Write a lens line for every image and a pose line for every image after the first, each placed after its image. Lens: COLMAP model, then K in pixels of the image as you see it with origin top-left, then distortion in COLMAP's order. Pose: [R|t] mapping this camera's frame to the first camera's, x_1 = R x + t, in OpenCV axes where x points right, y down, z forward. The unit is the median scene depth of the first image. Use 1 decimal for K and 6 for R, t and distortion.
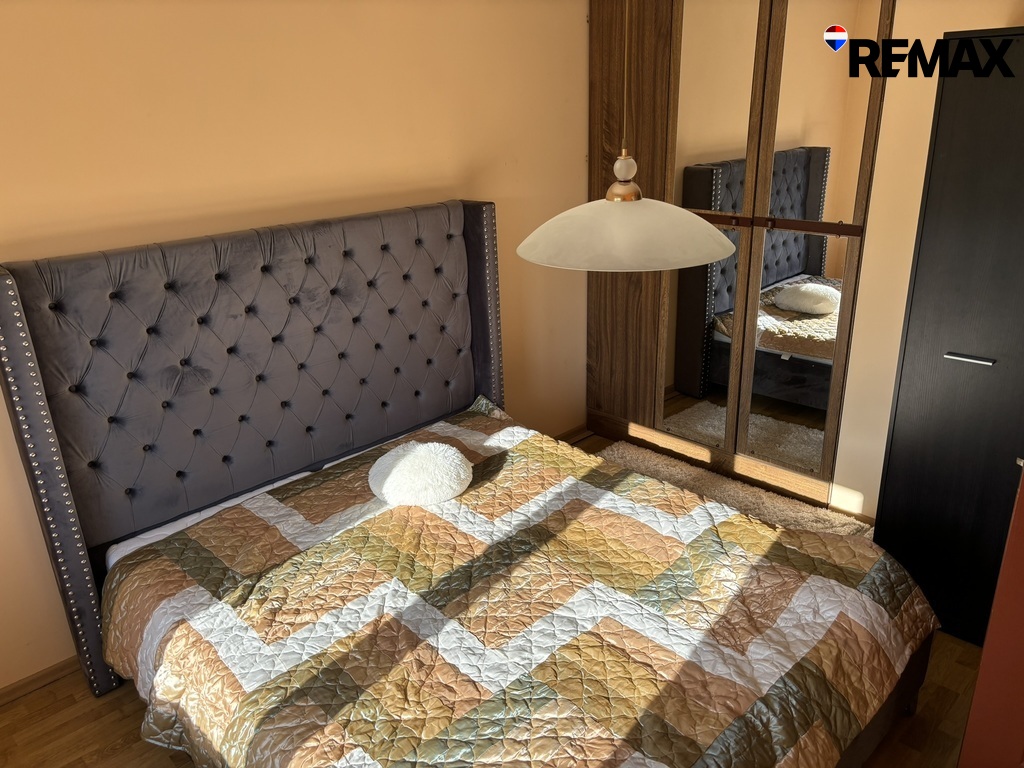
lens RADIAL K [[752.6, 0, 512.2], [0, 752.6, 361.5], [0, 0, 1]] dist [0.006008, 0.000729]
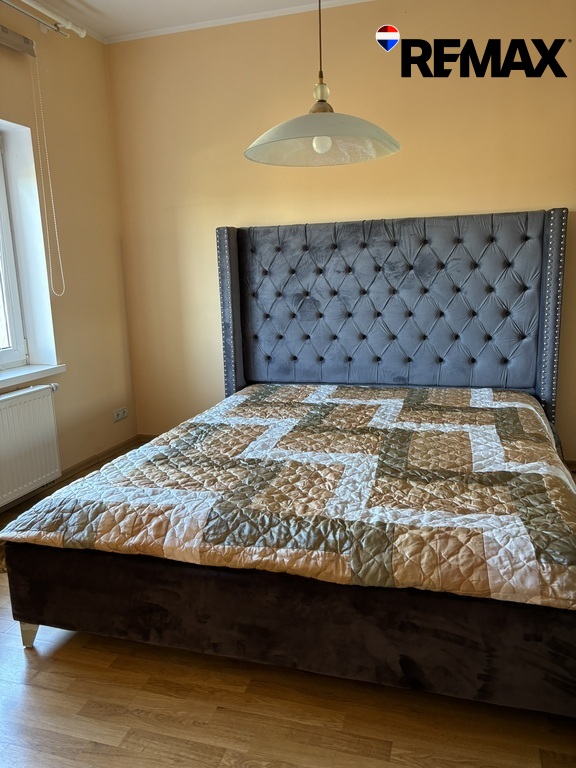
lens RADIAL K [[580.0, 0, 288.0], [0, 580.0, 384.0], [0, 0, 1]] dist [0.028049, -0.001990]
pose [[0.488048, 0.176466, -0.854792, 0.715016], [-0.266289, 0.962760, 0.046716, 0.148315], [0.831203, 0.204822, 0.516864, 0.305590]]
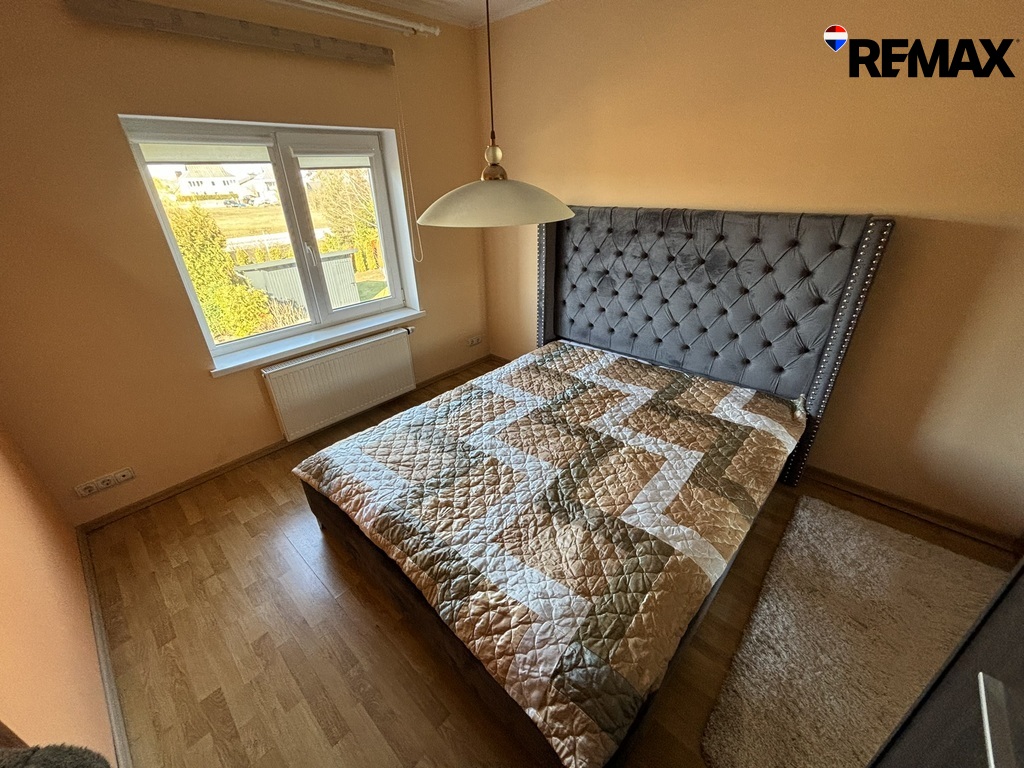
lens RADIAL K [[408.0, 0, 505.8], [0, 408.0, 382.2], [0, 0, 1]] dist [-0.018465, -0.000017]
pose [[0.047547, 0.474360, -0.879046, 0.613580], [-0.291836, 0.848240, 0.441951, -0.145258], [0.955286, 0.235524, 0.178766, 0.611206]]
